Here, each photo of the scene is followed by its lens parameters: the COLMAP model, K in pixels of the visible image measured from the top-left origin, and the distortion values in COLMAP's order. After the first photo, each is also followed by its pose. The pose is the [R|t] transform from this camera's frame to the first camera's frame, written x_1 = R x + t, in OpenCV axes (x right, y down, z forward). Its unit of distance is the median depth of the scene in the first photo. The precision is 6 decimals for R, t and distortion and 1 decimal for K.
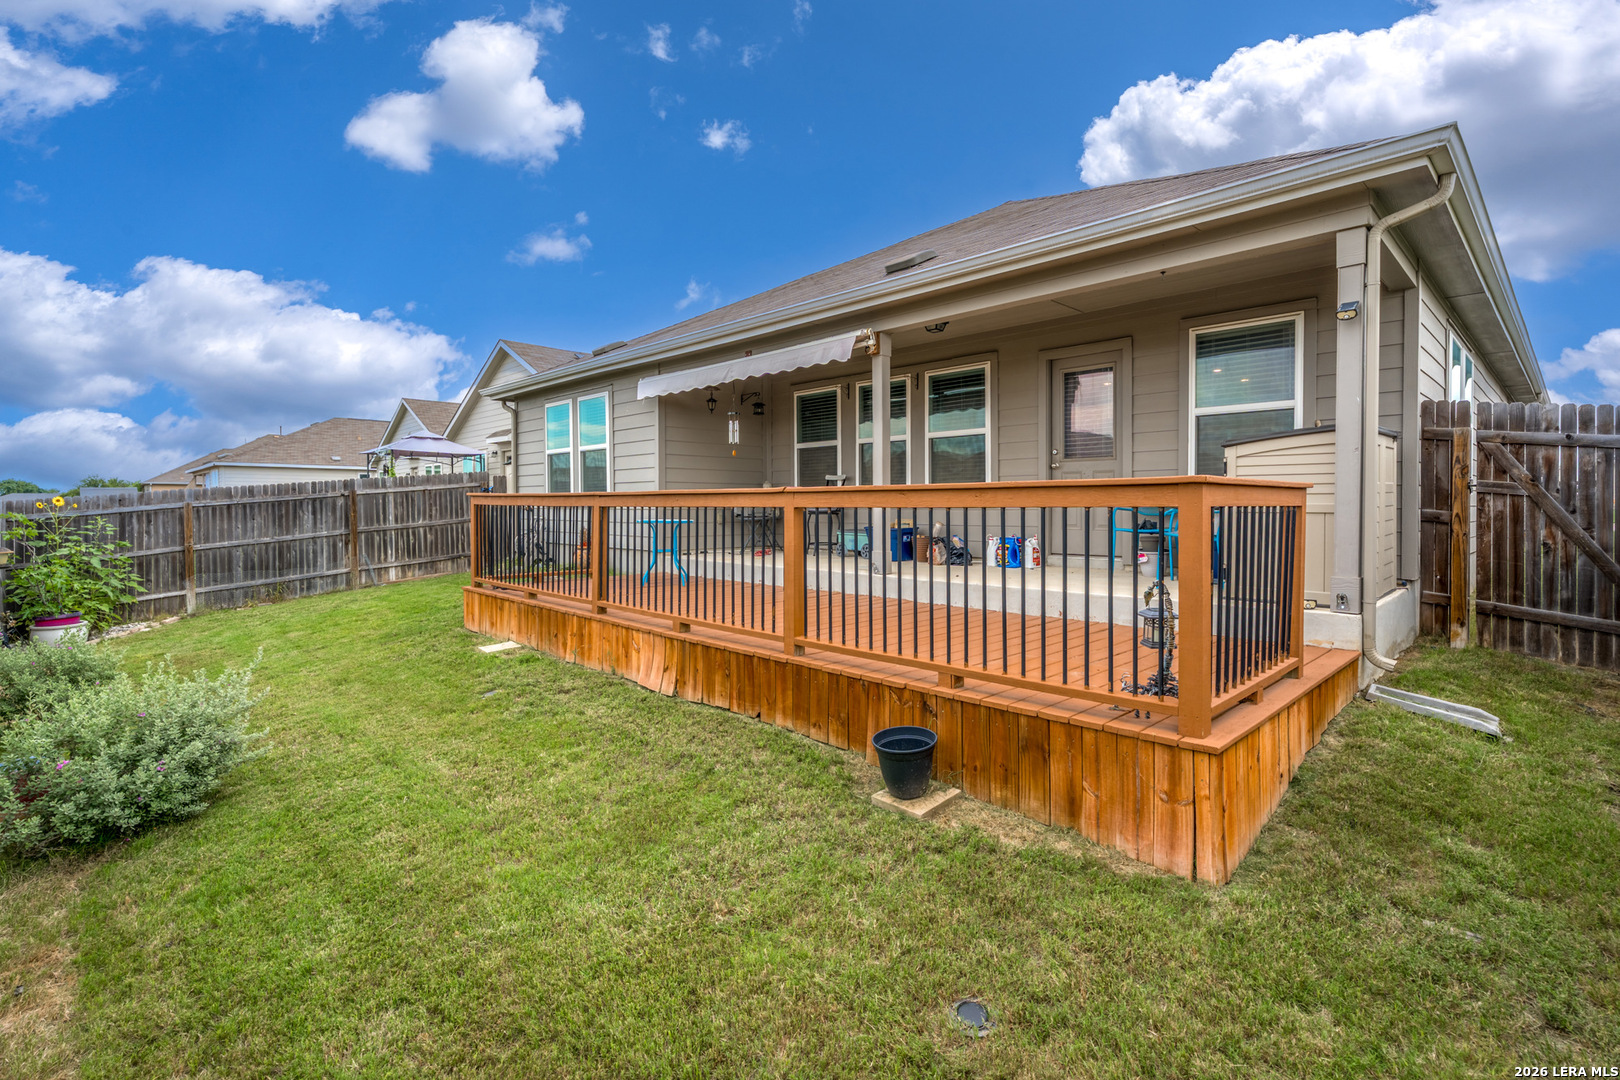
lens RADIAL K [[729.1, 0, 802.5], [0, 729.1, 531.5], [0, 0, 1]] dist [0.002110, 0.000288]
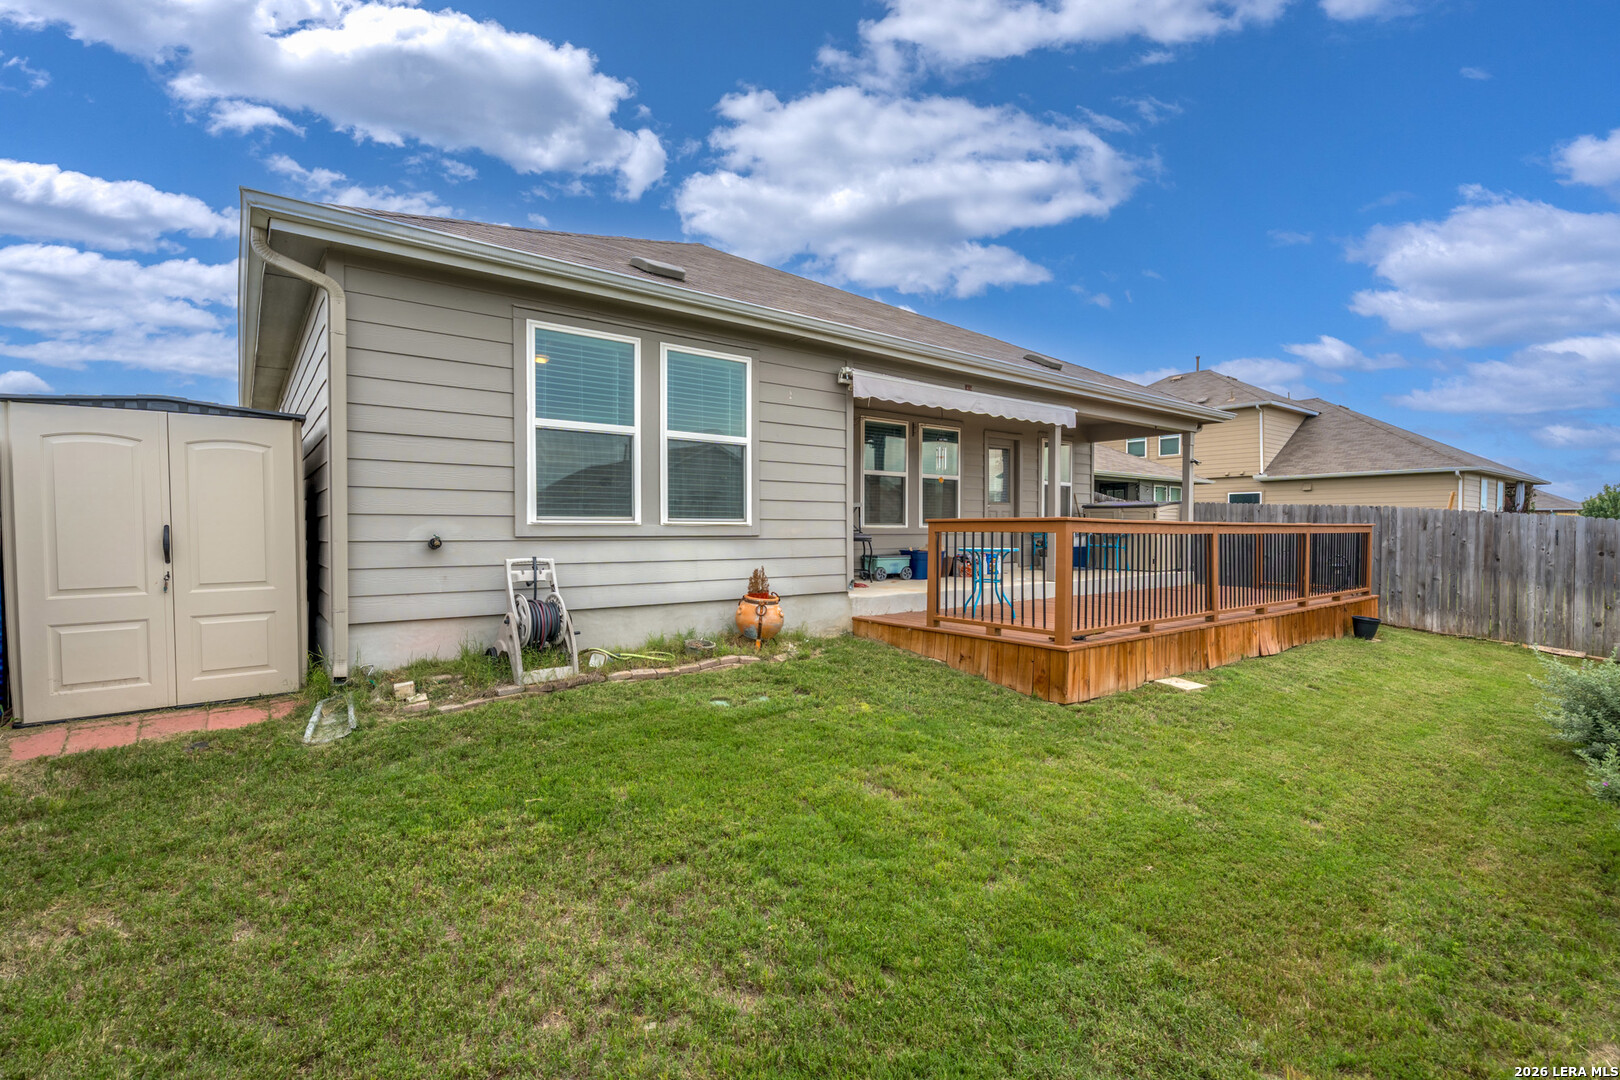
lens RADIAL K [[729.1, 0, 798.3], [0, 729.1, 536.3], [0, 0, 1]] dist [0.002110, 0.000288]
pose [[0.130354, -0.006401, 0.991447, -1.226736], [0.034944, 0.999388, 0.001858, -0.043445], [-0.990852, 0.034403, 0.130498, 1.188936]]
